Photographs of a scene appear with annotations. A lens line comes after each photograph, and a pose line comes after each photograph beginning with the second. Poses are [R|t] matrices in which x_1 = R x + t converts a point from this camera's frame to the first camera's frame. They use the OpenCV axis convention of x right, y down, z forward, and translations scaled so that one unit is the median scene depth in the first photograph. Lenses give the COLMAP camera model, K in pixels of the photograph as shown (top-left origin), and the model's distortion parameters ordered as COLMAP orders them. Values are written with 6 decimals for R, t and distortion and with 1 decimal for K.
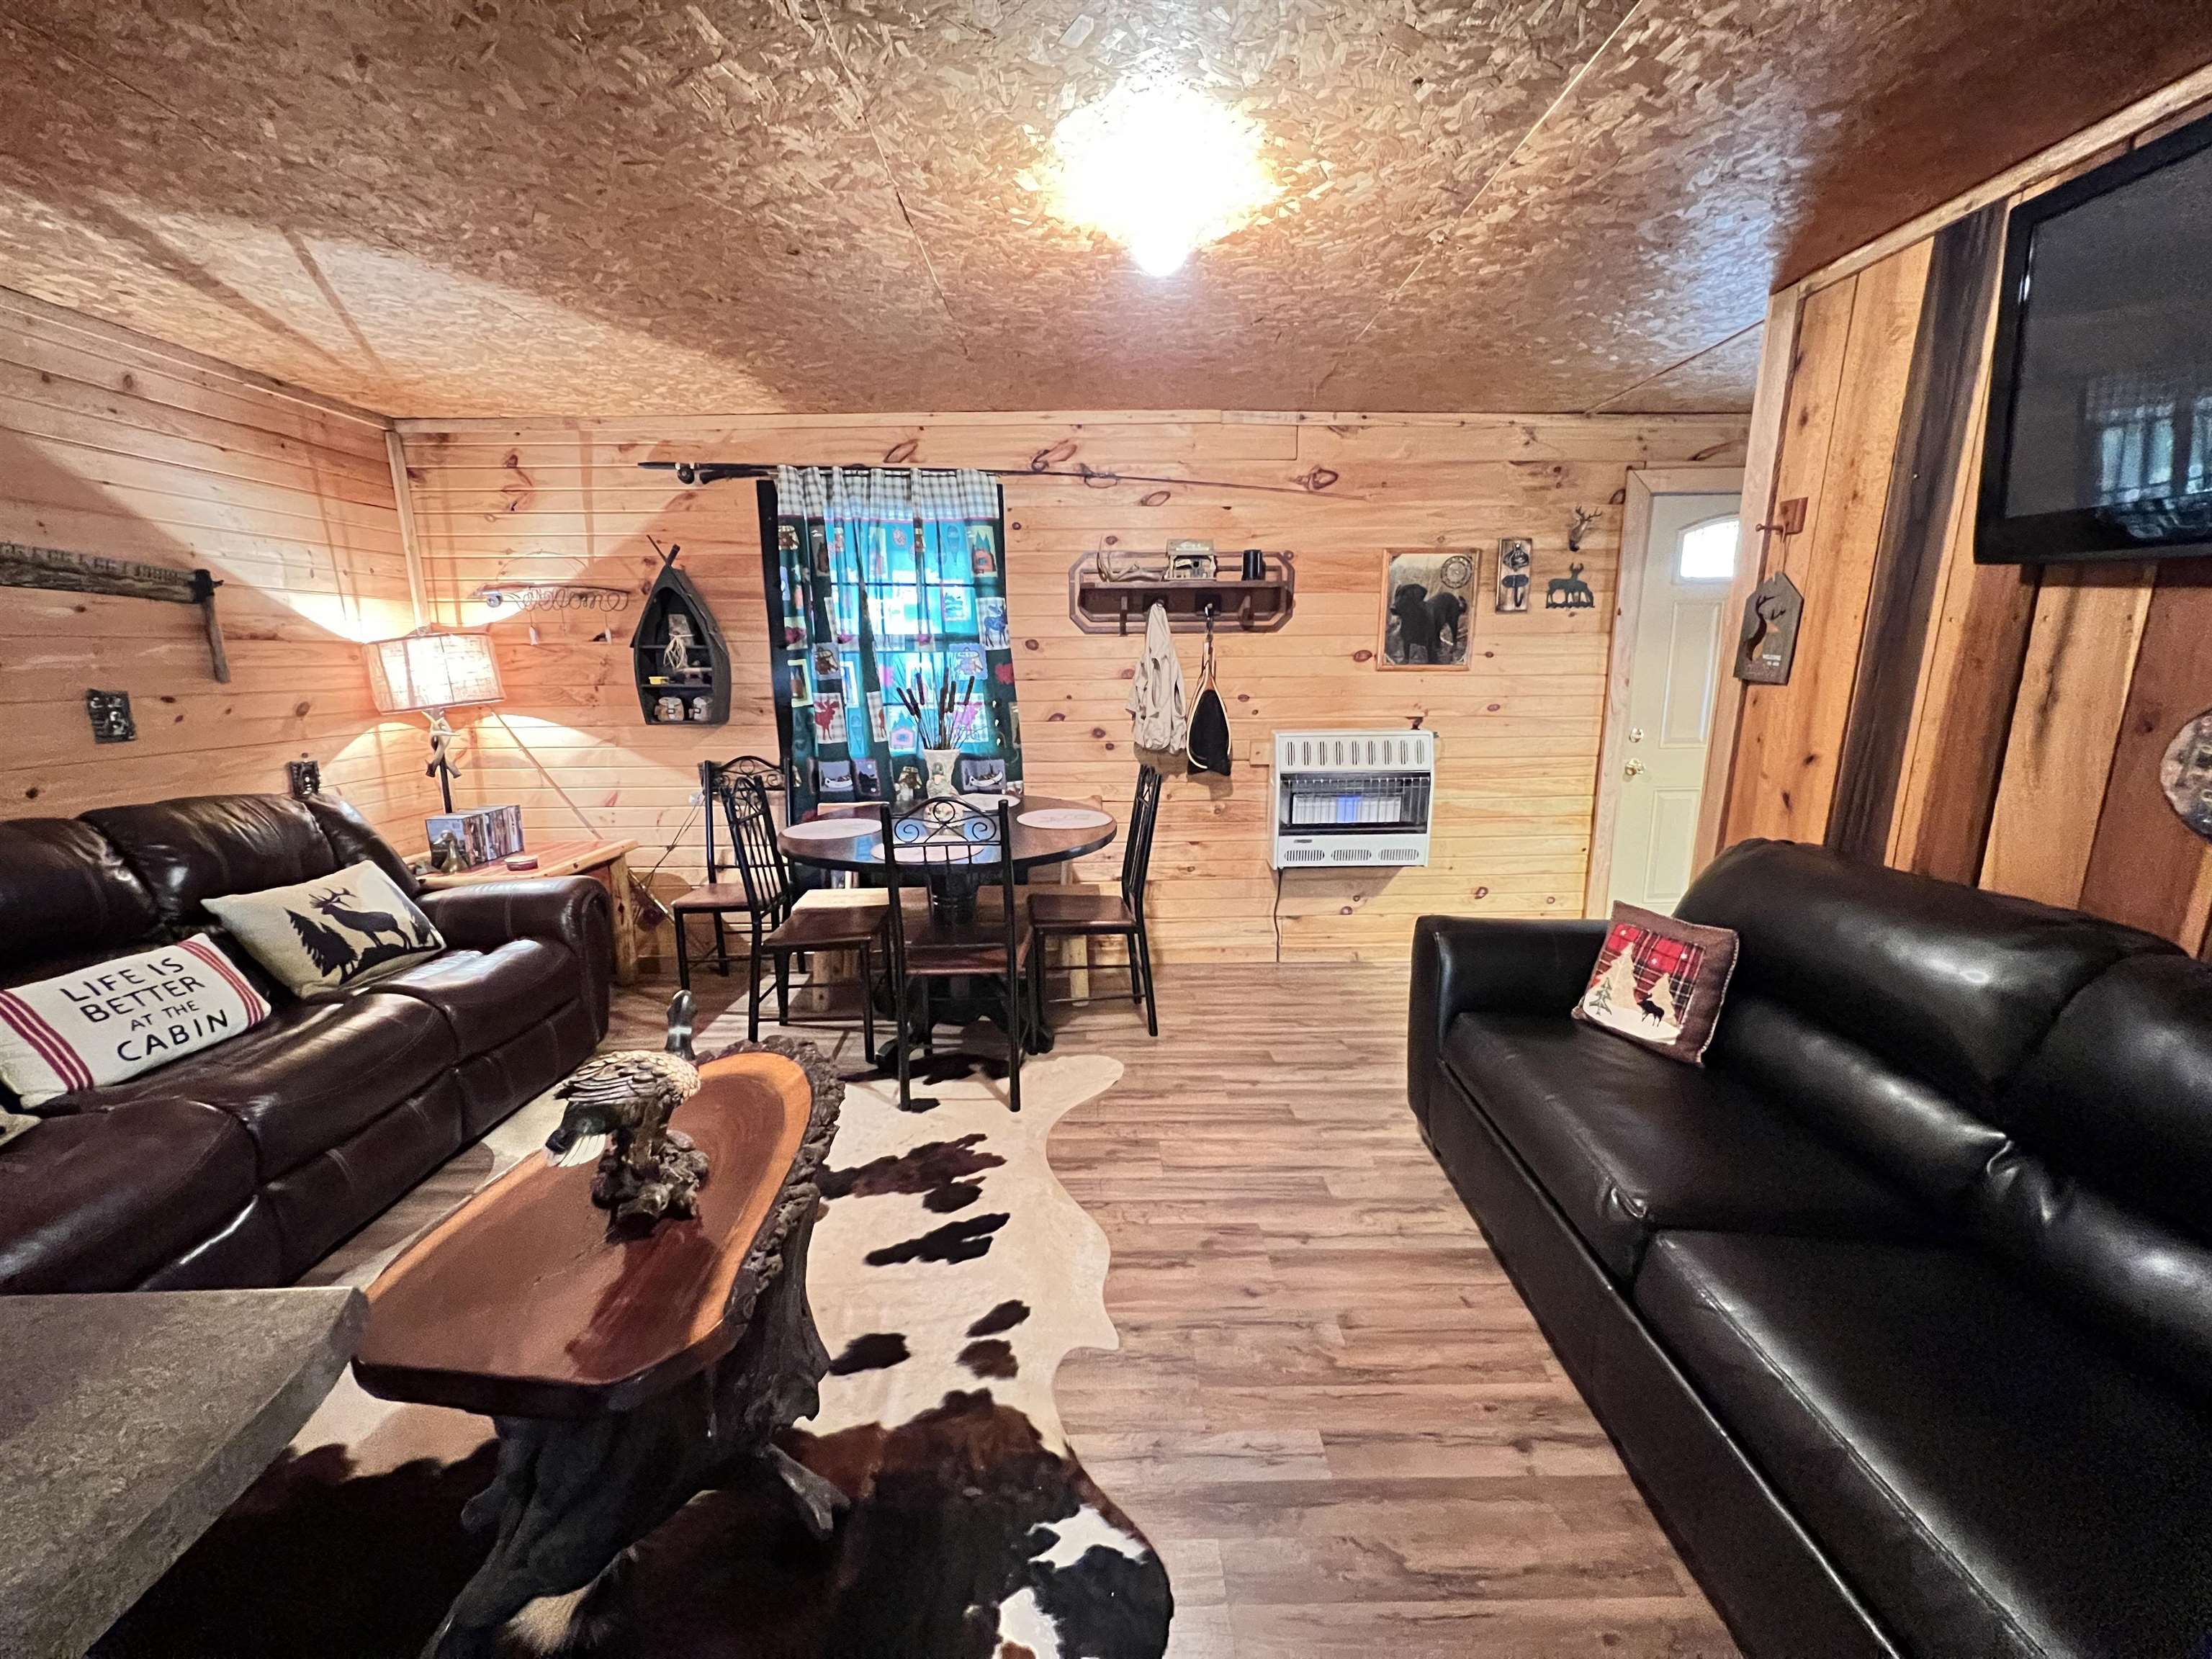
lens RADIAL K [[883.7, 0, 1099.3], [0, 883.7, 824.1], [0, 0, 1]] dist [-0.002063, 0.000828]
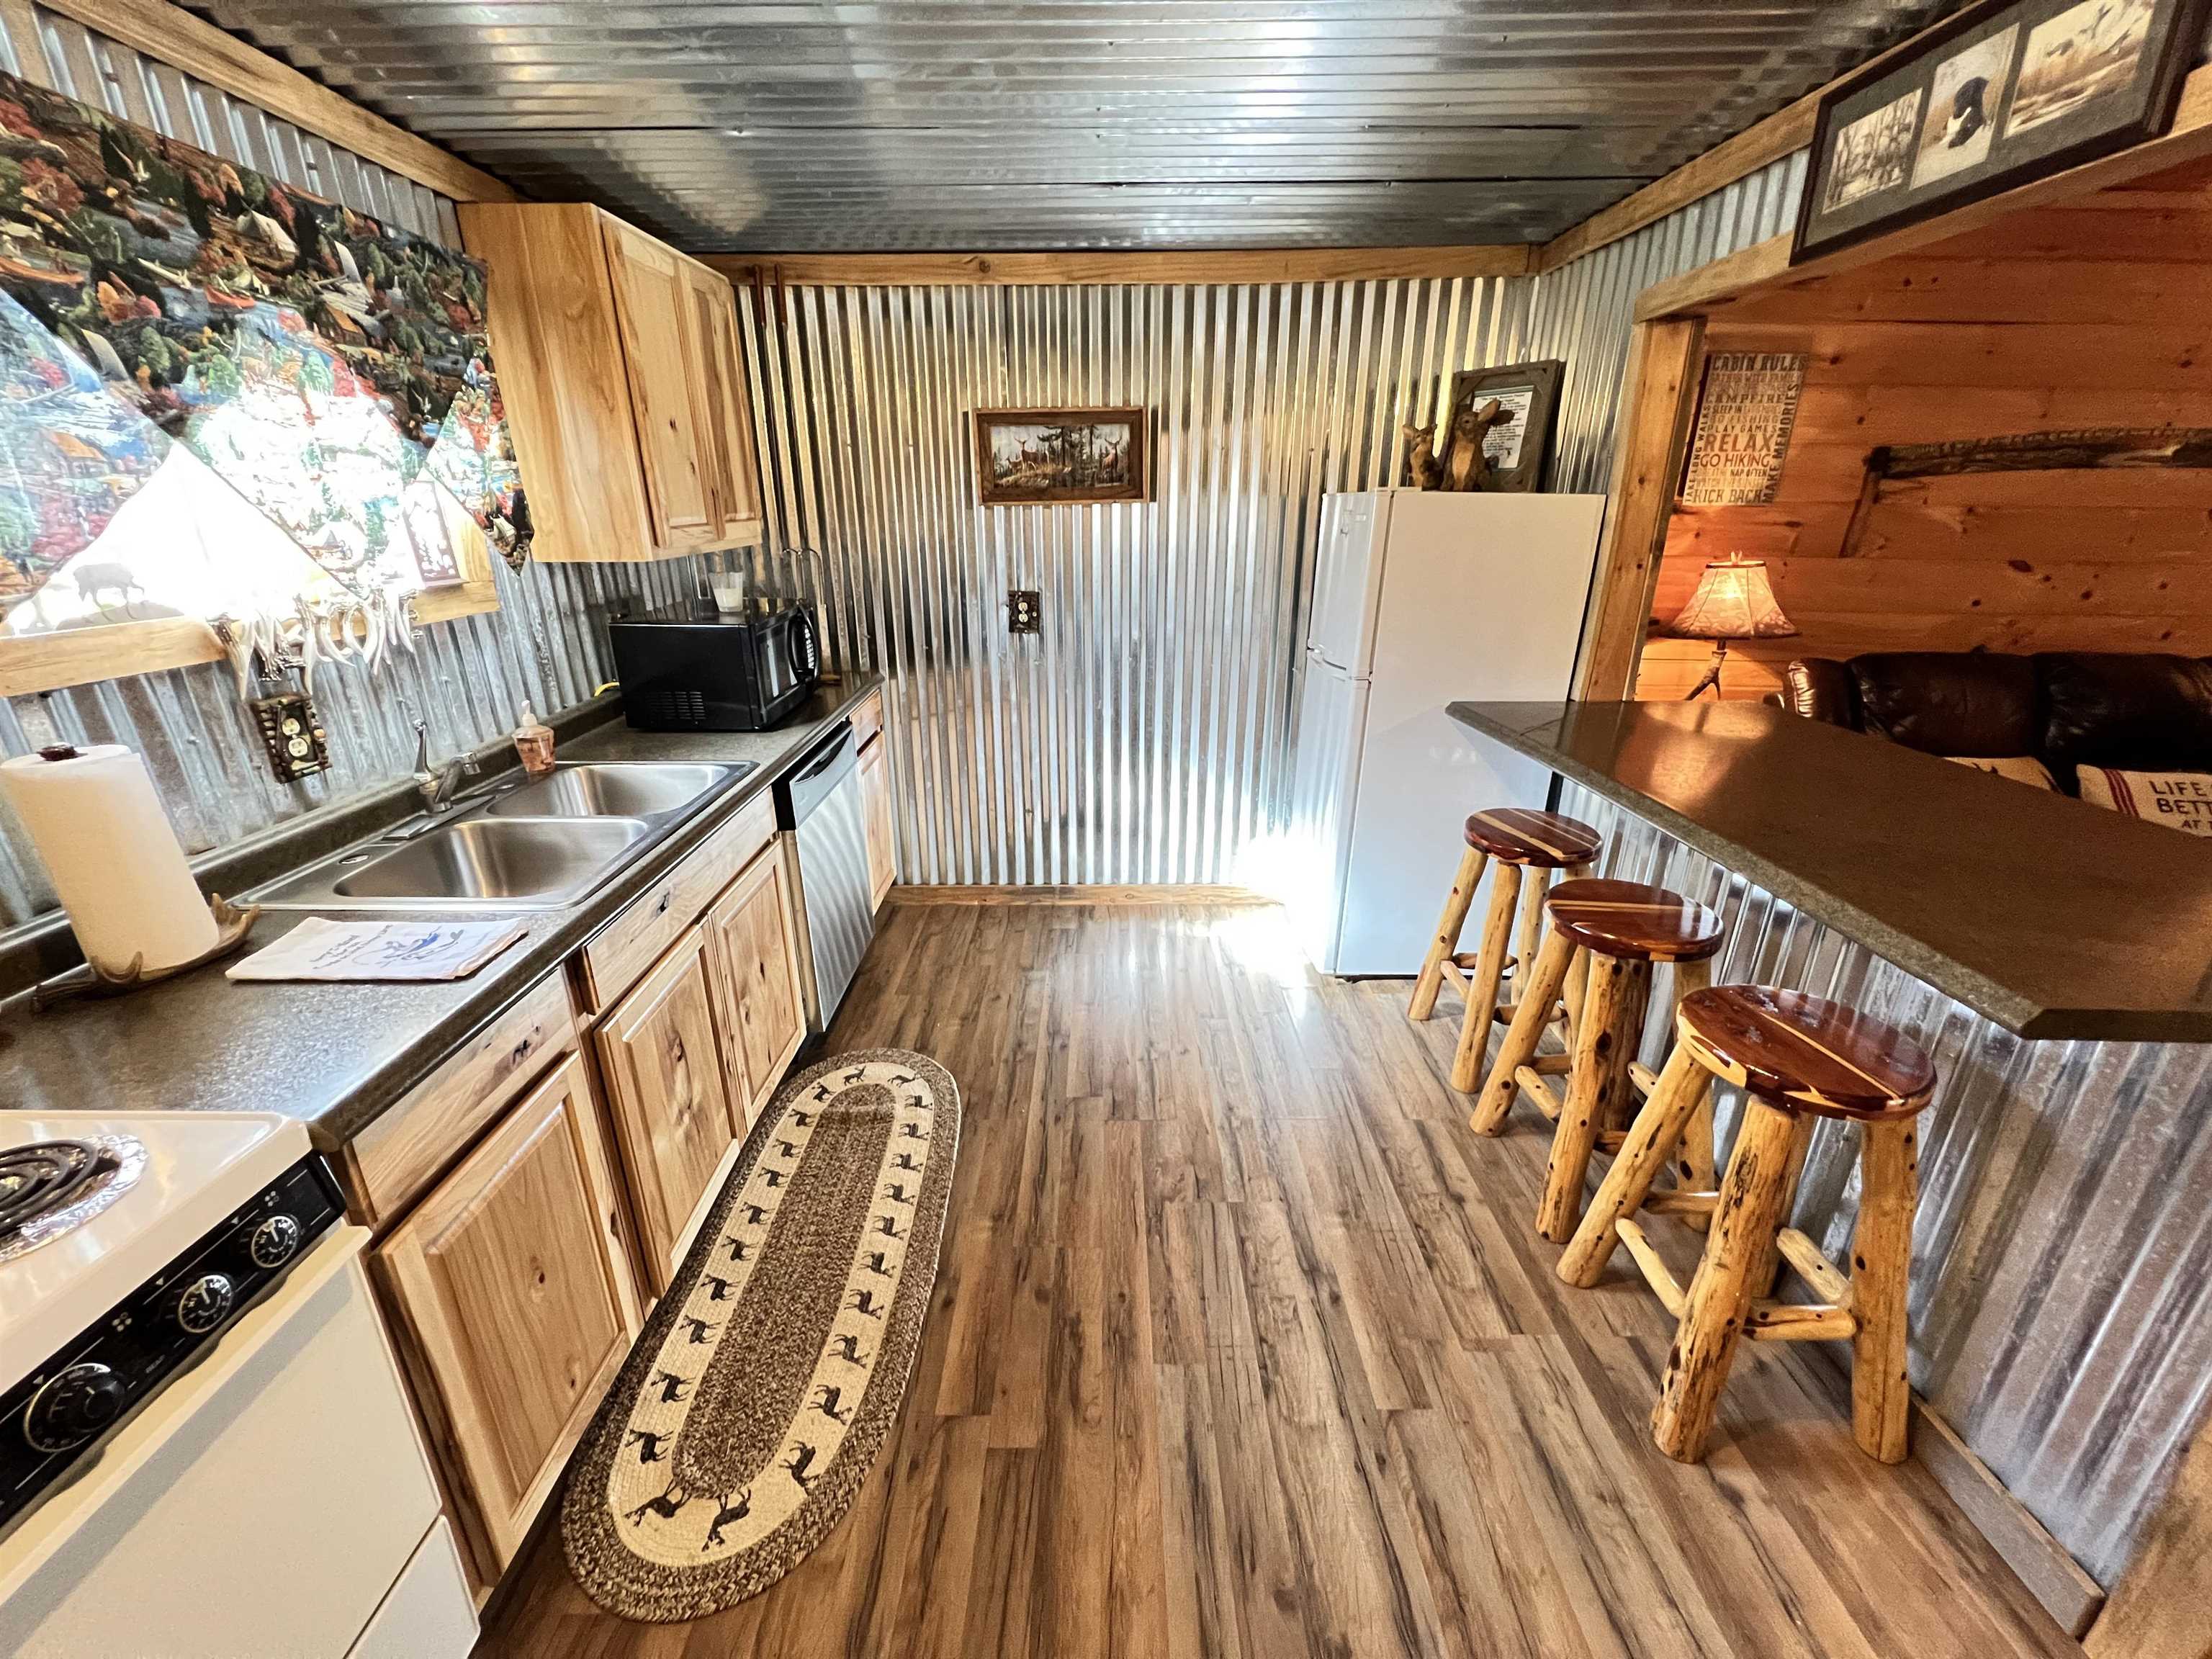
lens RADIAL K [[883.7, 0, 1099.2], [0, 883.7, 826.1], [0, 0, 1]] dist [-0.002063, 0.000828]
pose [[-0.028986, 0.348687, -0.936791, 0.096039], [-0.198251, 0.916561, 0.347292, 0.053249], [0.979723, 0.195786, 0.042560, -0.346976]]
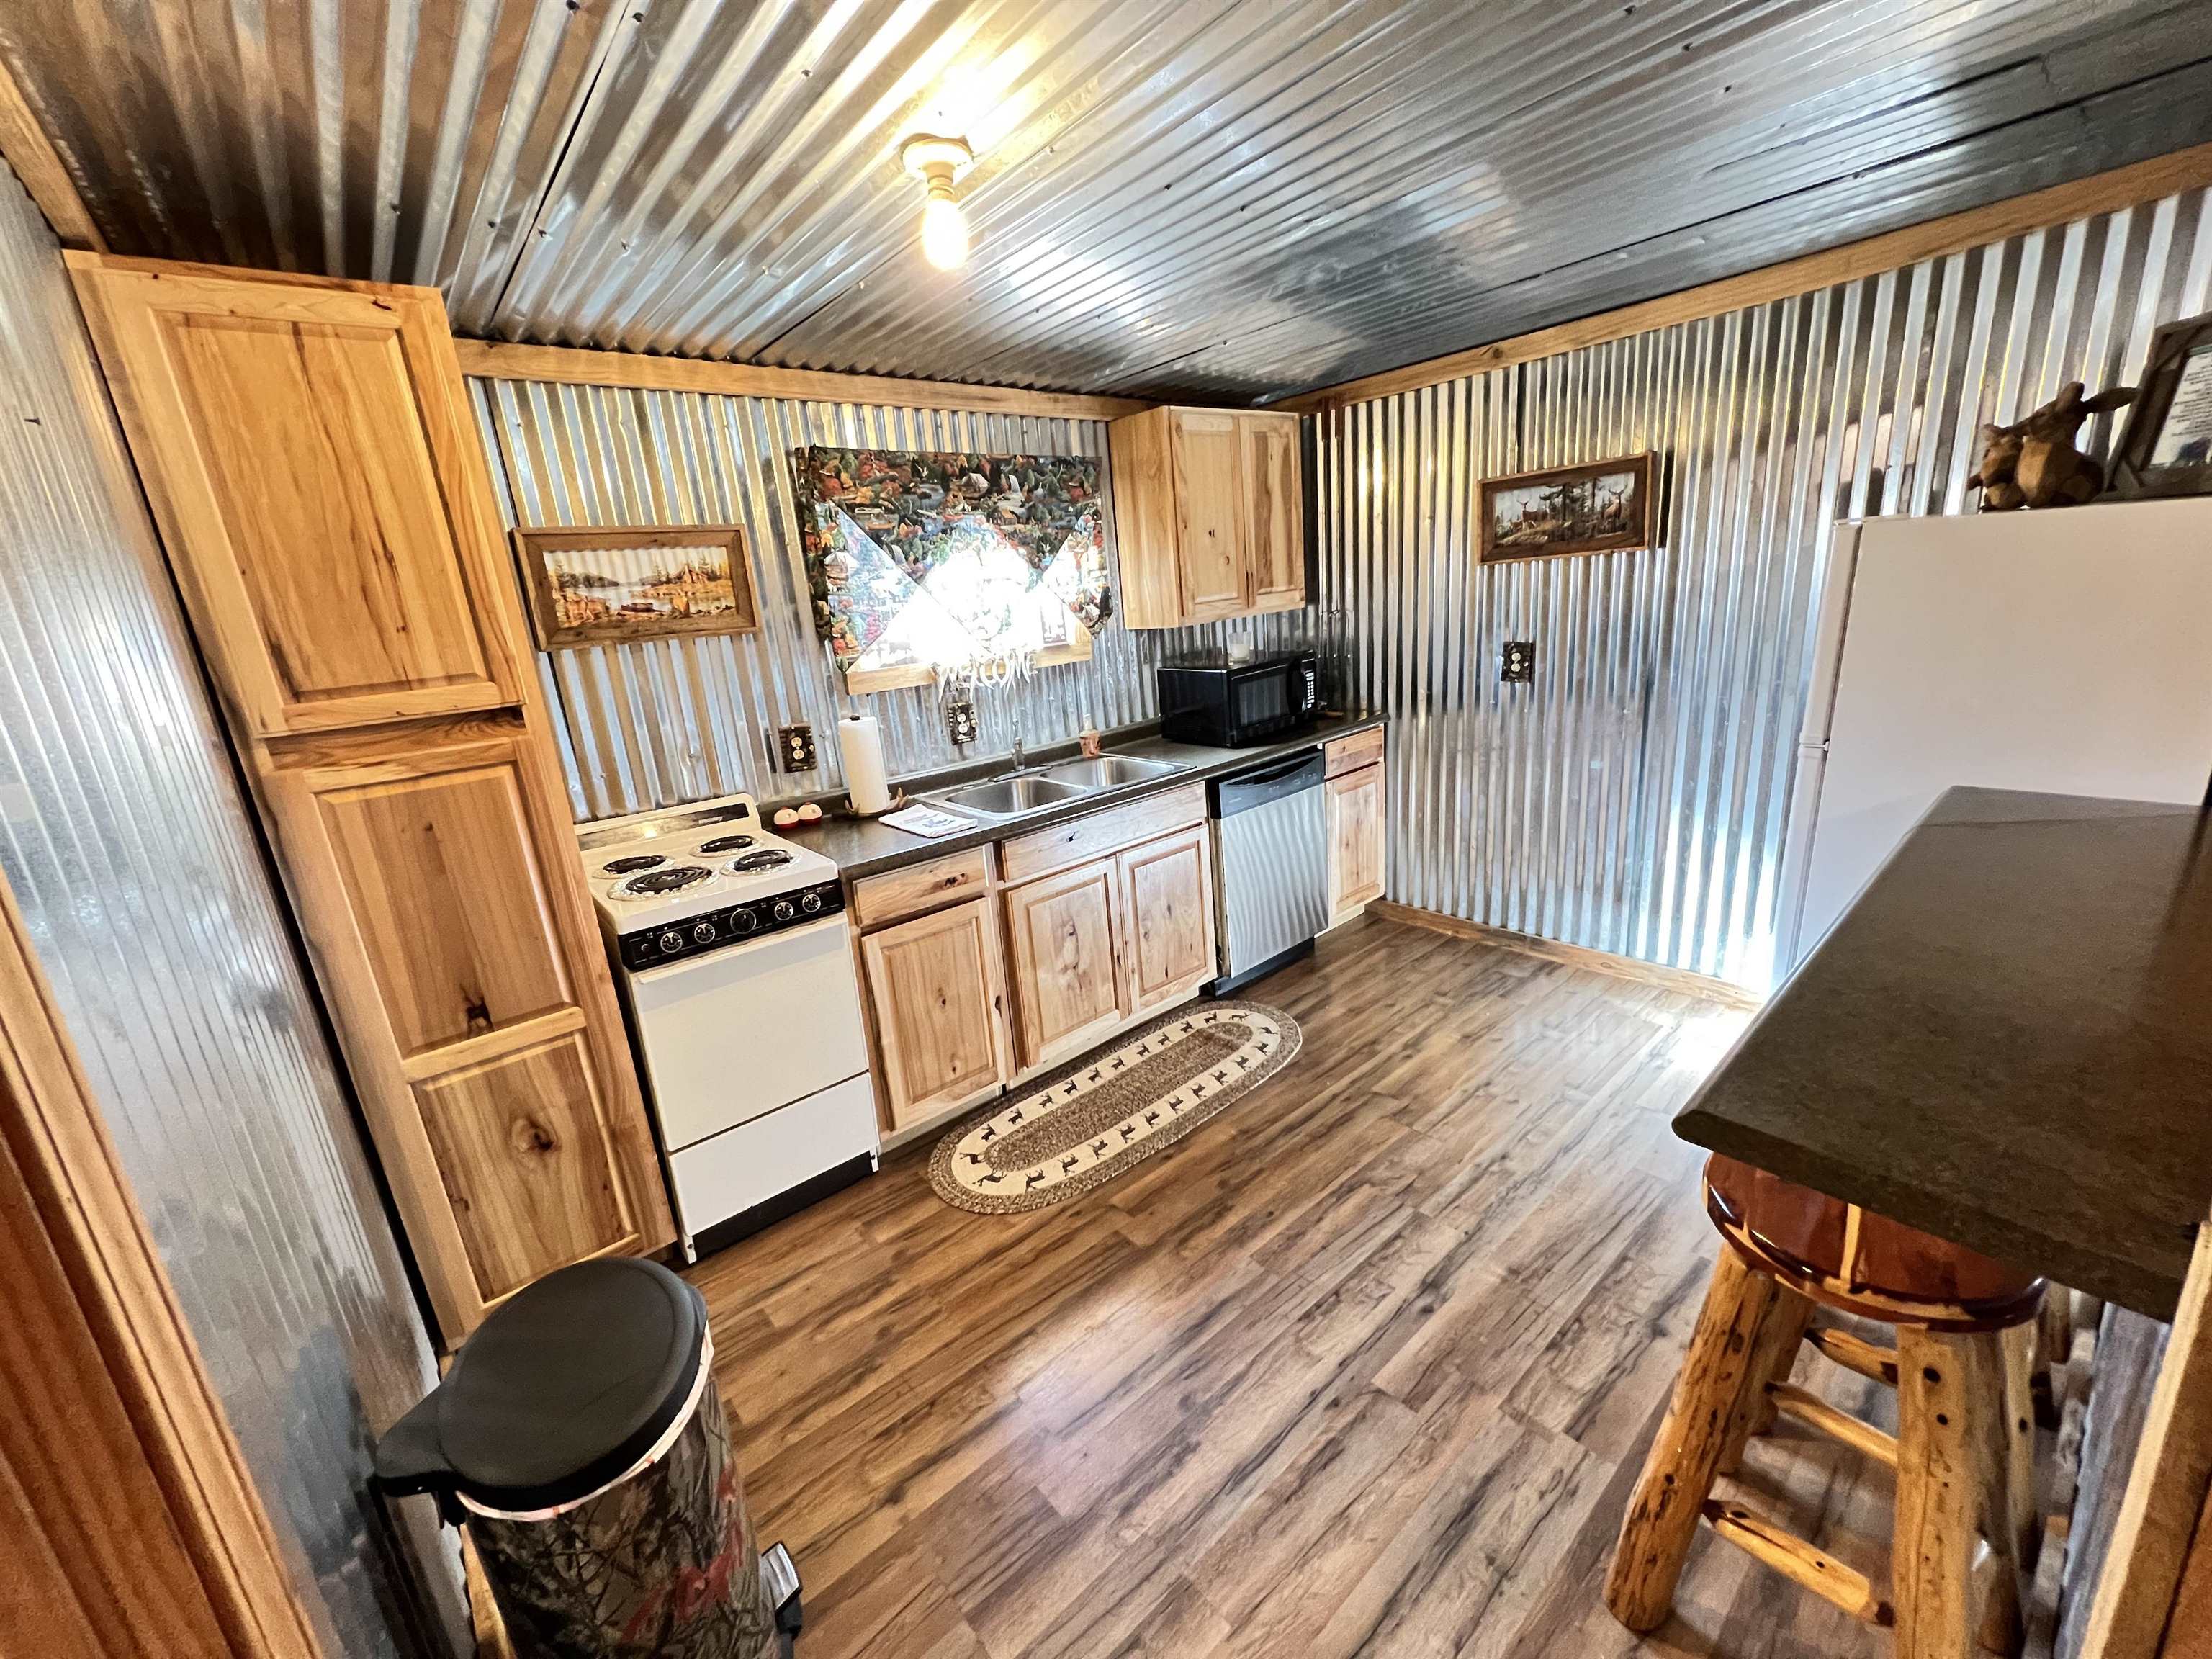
lens RADIAL K [[883.7, 0, 1099.3], [0, 883.7, 827.7], [0, 0, 1]] dist [-0.002063, 0.000828]
pose [[-0.777623, 0.232166, -0.584296, 0.110203], [-0.037745, 0.910411, 0.411979, -0.024041], [0.627597, 0.342418, -0.699193, -0.007667]]
